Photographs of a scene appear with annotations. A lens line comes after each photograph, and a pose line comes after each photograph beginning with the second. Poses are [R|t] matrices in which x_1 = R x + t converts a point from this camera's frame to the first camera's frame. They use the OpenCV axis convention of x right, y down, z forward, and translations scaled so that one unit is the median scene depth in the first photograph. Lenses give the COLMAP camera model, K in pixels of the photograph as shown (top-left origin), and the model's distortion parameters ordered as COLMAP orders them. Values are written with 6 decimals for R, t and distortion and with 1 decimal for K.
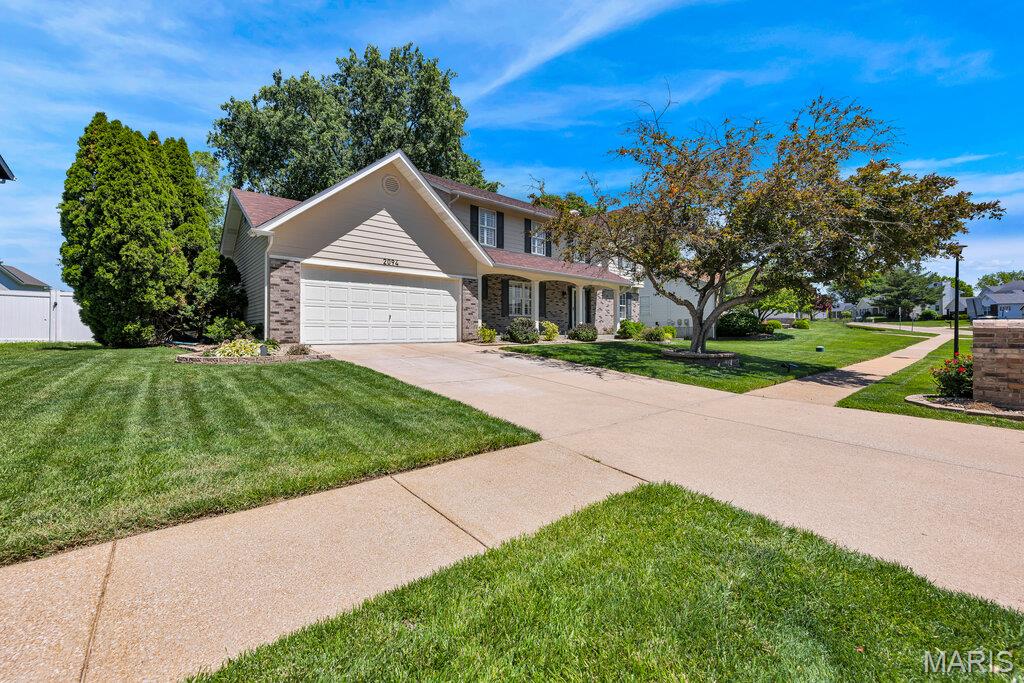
lens RADIAL K [[413.8, 0, 515.1], [0, 413.8, 334.6], [0, 0, 1]] dist [0.008128, -0.000569]
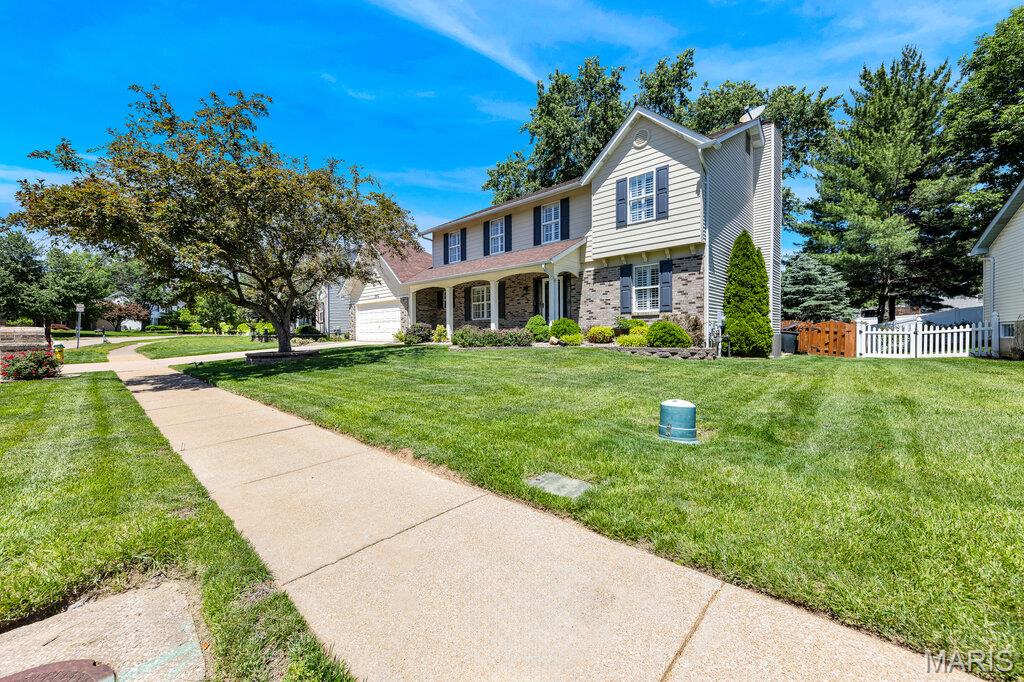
lens RADIAL K [[413.8, 0, 504.1], [0, 413.8, 339.5], [0, 0, 1]] dist [0.008128, -0.000569]
pose [[0.058311, 0.012937, -0.998215, 1.098884], [0.000625, 0.999915, 0.012996, -0.008225], [0.998298, -0.001381, 0.058298, 1.045676]]
